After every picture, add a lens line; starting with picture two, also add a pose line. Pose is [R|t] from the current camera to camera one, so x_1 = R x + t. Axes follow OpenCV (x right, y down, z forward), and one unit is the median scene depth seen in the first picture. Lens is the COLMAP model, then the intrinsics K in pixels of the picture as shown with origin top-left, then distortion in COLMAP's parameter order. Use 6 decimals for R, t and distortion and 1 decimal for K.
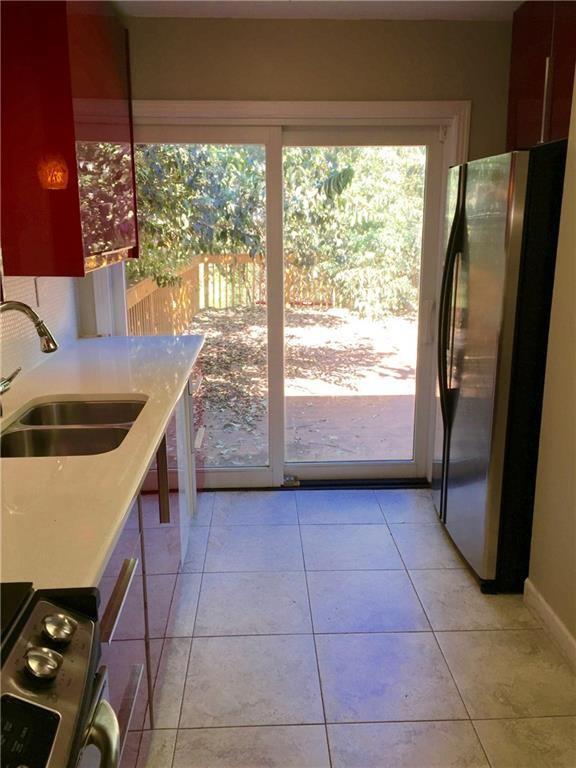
lens RADIAL K [[655.8, 0, 287.8], [0, 655.8, 379.1], [0, 0, 1]] dist [0.056854, -0.076262]
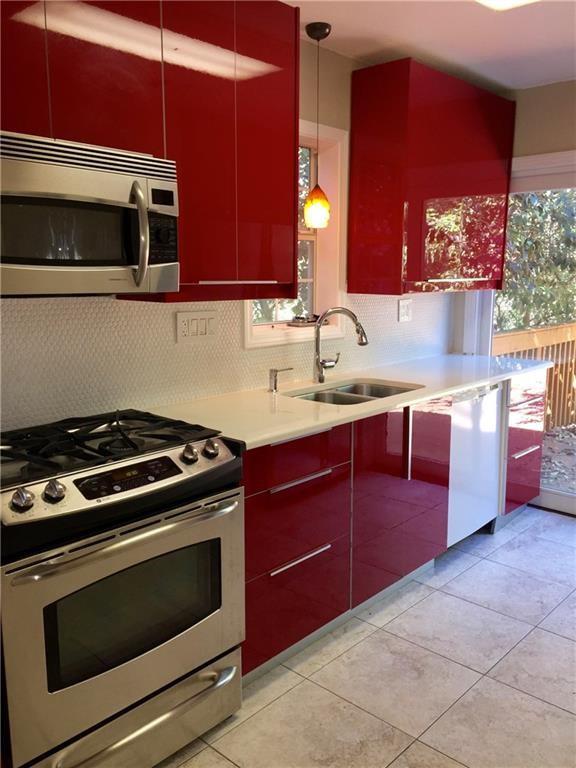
lens RADIAL K [[655.8, 0, 289.4], [0, 655.8, 384.9], [0, 0, 1]] dist [0.056854, -0.076262]
pose [[0.705931, 0.123301, -0.697466, 0.518283], [-0.170343, 0.985383, 0.001789, 0.067748], [0.687492, 0.117545, 0.716616, -0.120721]]
